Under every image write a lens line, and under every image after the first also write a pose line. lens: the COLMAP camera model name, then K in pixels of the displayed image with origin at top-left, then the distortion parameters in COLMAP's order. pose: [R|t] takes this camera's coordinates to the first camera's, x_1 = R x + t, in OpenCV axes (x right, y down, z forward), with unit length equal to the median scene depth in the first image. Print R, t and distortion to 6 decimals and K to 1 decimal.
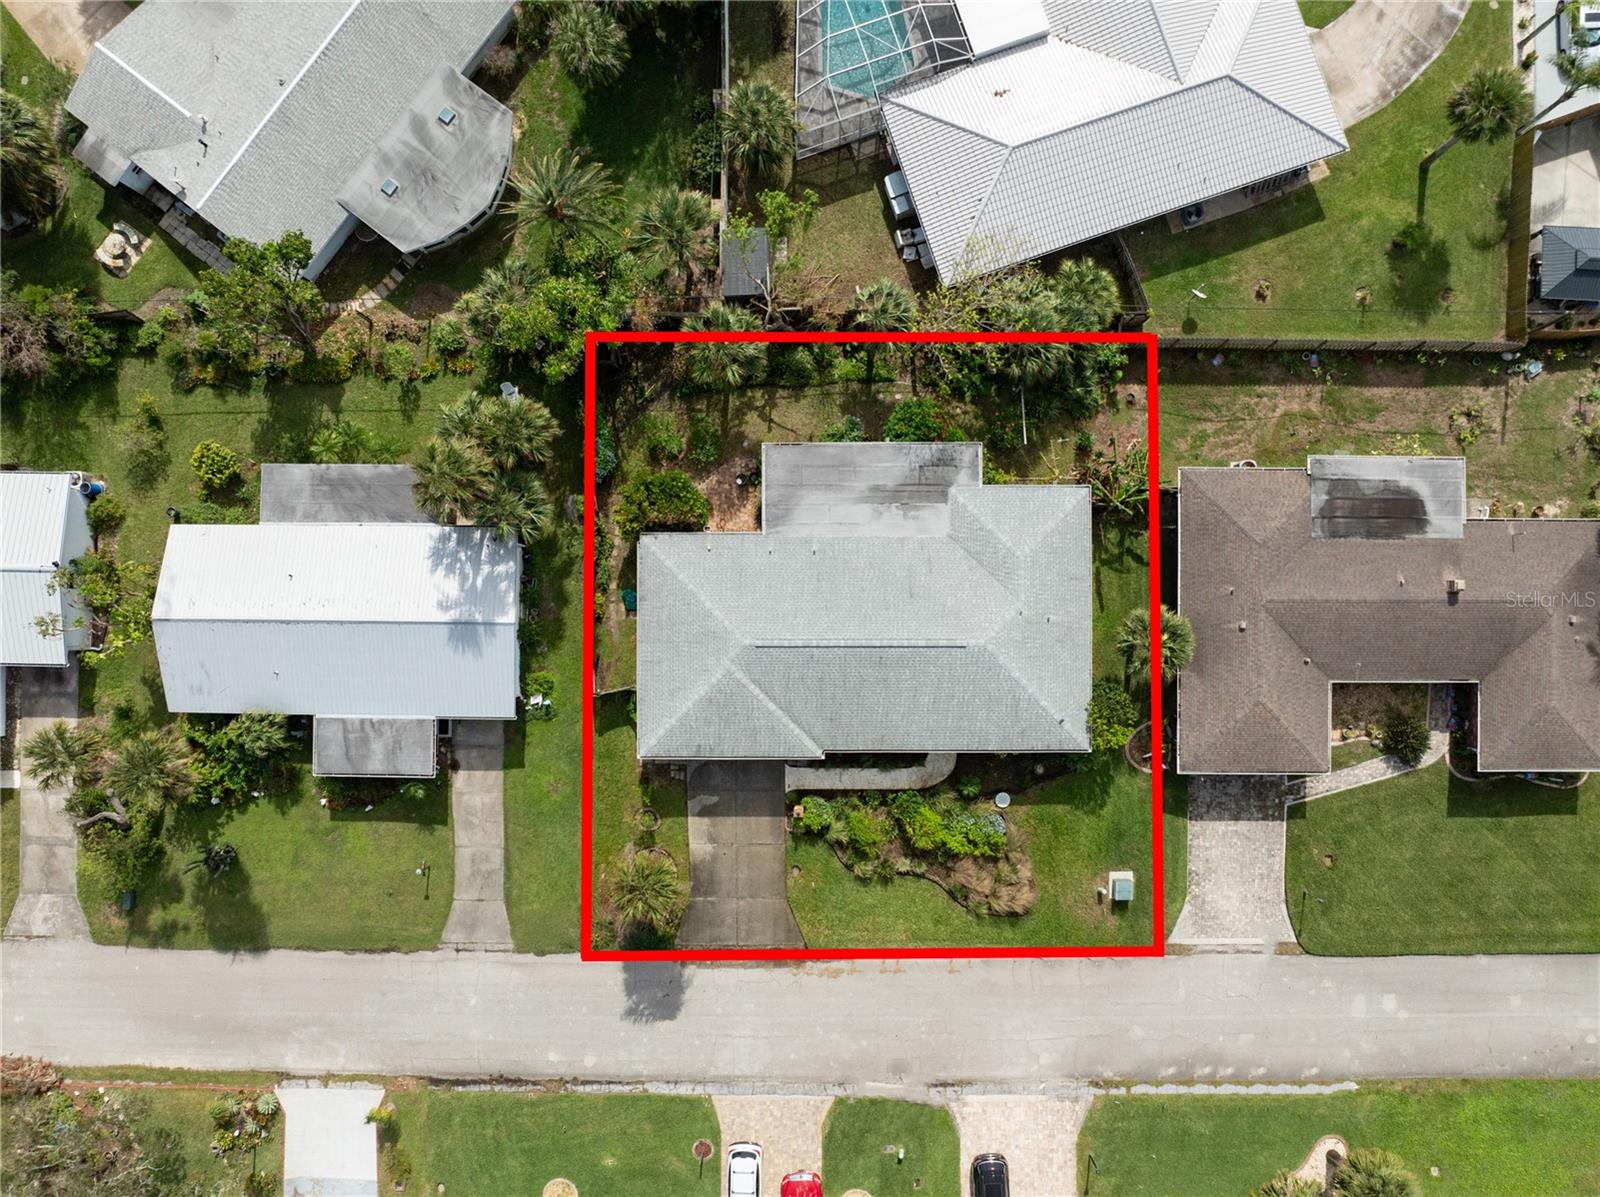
lens RADIAL K [[1127.6, 0, 810.4], [0, 1127.6, 590.4], [0, 0, 1]] dist [-0.023455, -0.023014]
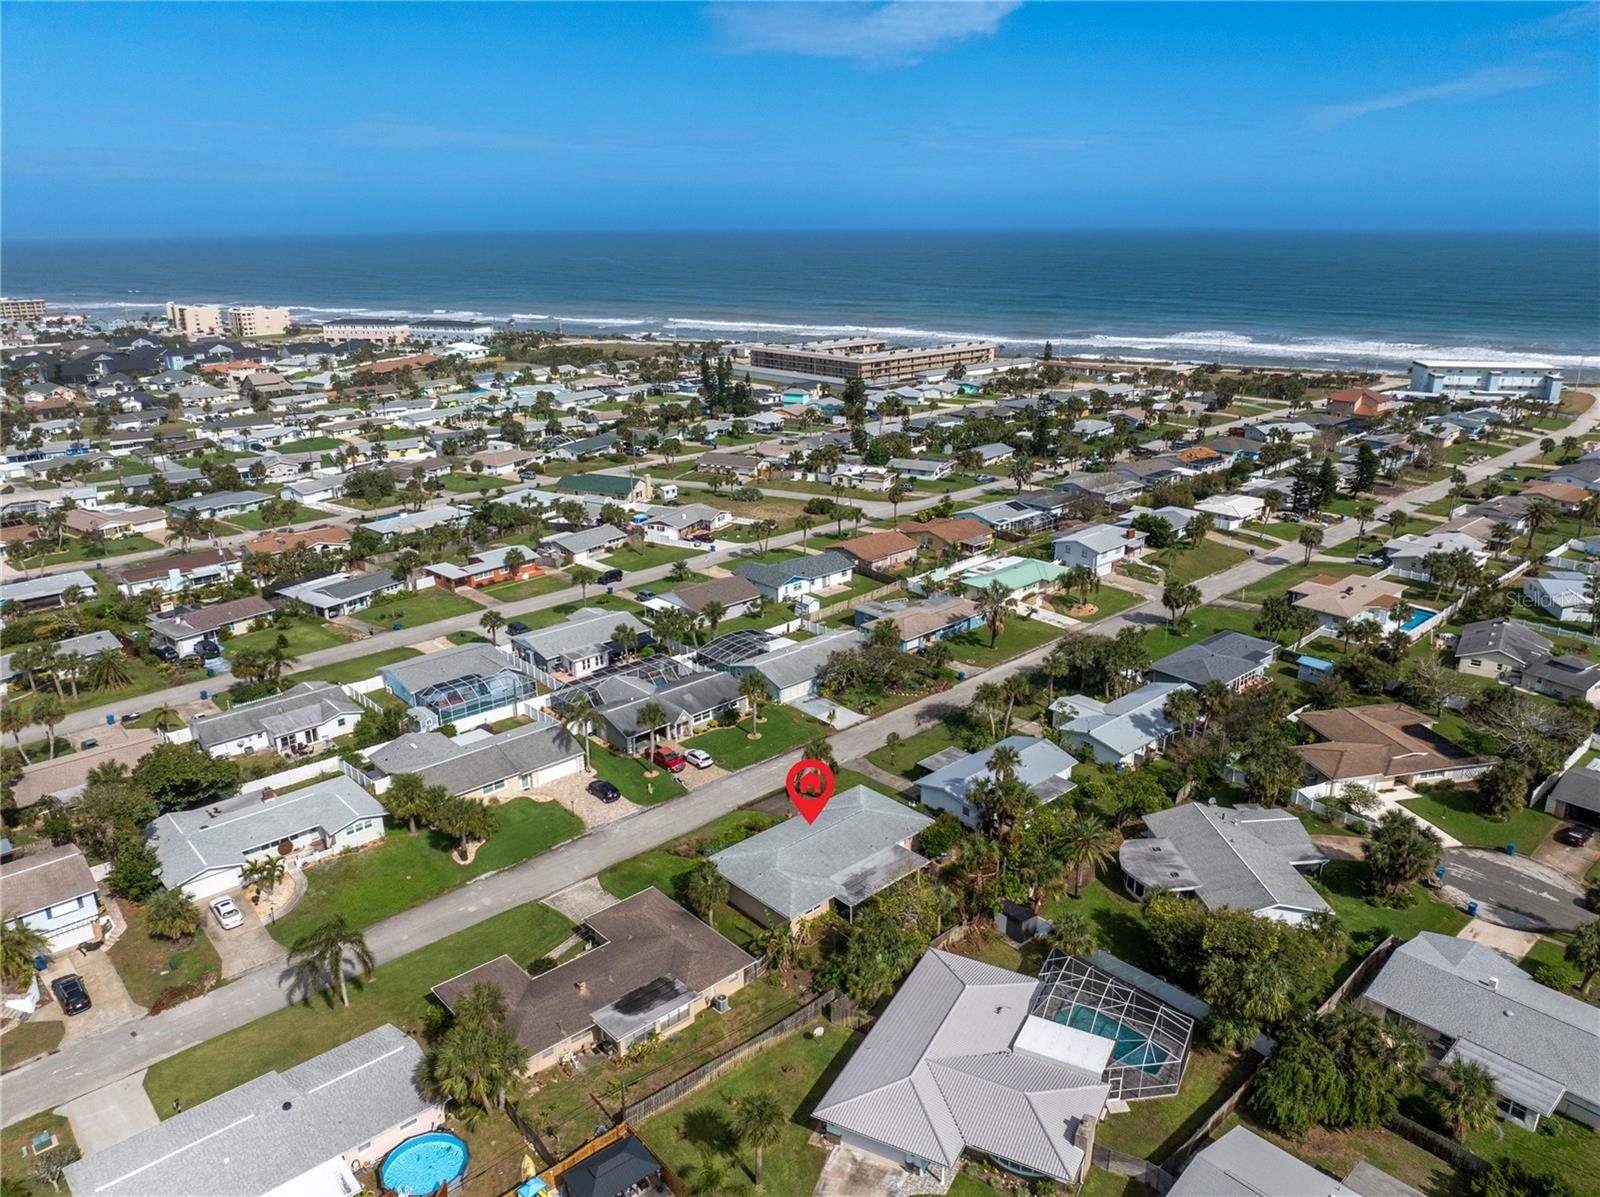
lens RADIAL K [[1127.6, 0, 810.4], [0, 1127.6, 590.4], [0, 0, 1]] dist [-0.023455, -0.023014]
pose [[-0.732566, 0.216344, -0.645400, 1.193140], [-0.680416, -0.205554, 0.703407, -1.190619], [0.019513, 0.954433, 0.297786, -0.028996]]
